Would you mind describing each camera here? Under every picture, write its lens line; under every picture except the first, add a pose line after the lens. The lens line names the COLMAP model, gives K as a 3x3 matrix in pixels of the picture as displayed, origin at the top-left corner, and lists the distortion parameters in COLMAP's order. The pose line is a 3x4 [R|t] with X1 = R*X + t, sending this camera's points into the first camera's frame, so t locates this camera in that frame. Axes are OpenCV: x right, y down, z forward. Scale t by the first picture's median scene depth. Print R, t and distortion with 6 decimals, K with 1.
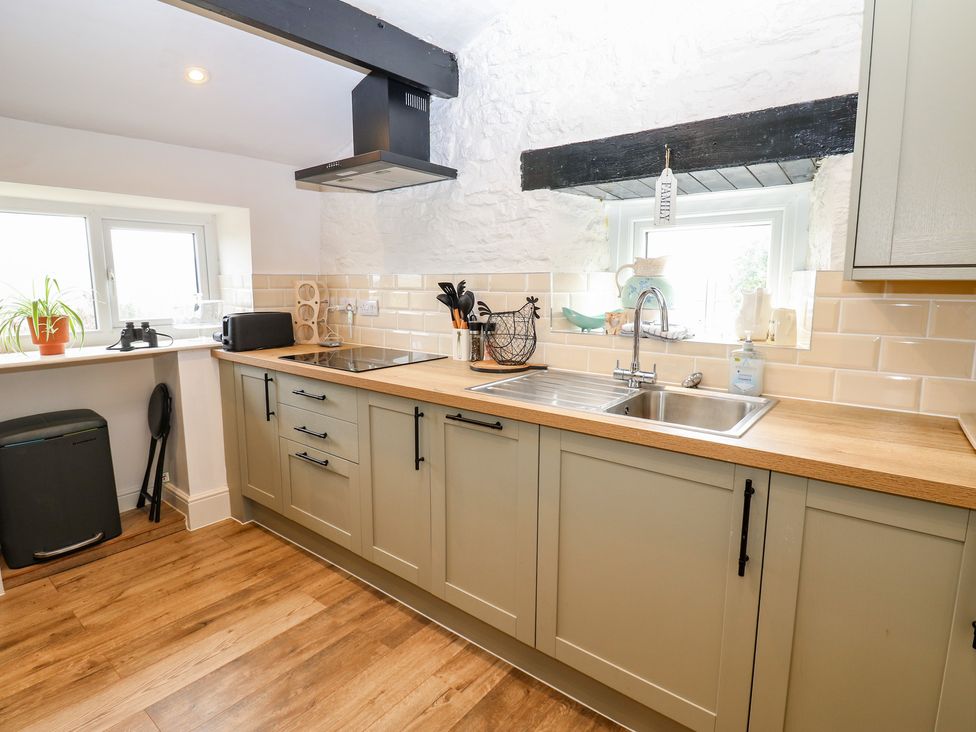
lens RADIAL K [[509.8, 0, 490.8], [0, 509.8, 361.0], [0, 0, 1]] dist [-0.001951, -0.011559]
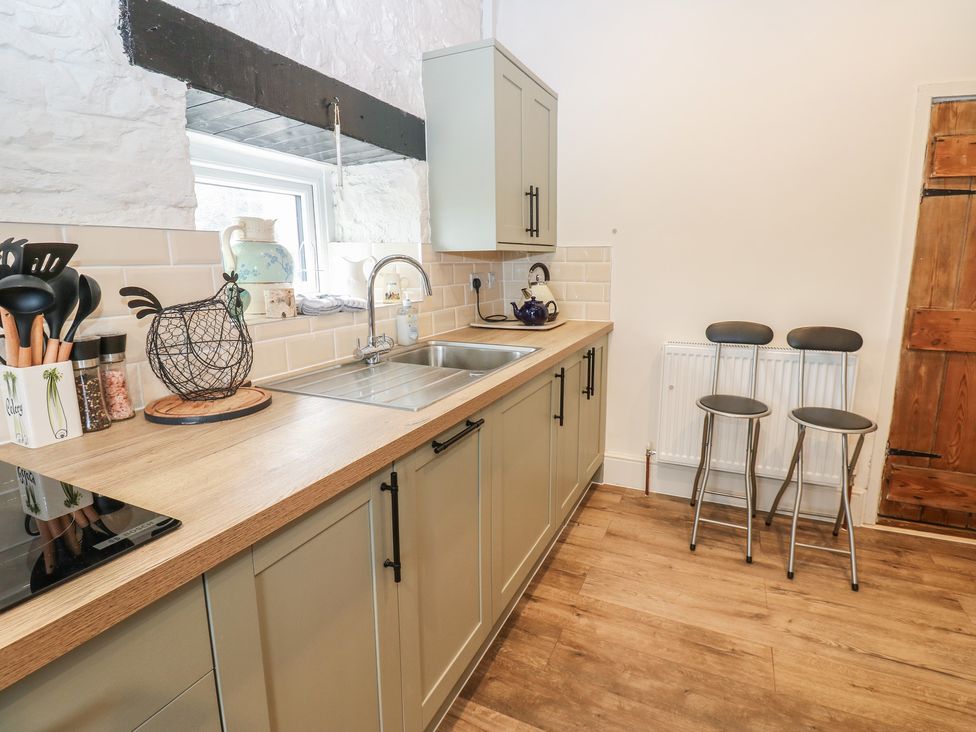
lens RADIAL K [[509.8, 0, 490.0], [0, 509.8, 366.0], [0, 0, 1]] dist [-0.001951, -0.011559]
pose [[-0.232999, -0.196110, 0.952498, -0.577900], [0.152098, 0.960053, 0.234871, -0.114475], [-0.960509, 0.199598, -0.193863, 0.850584]]
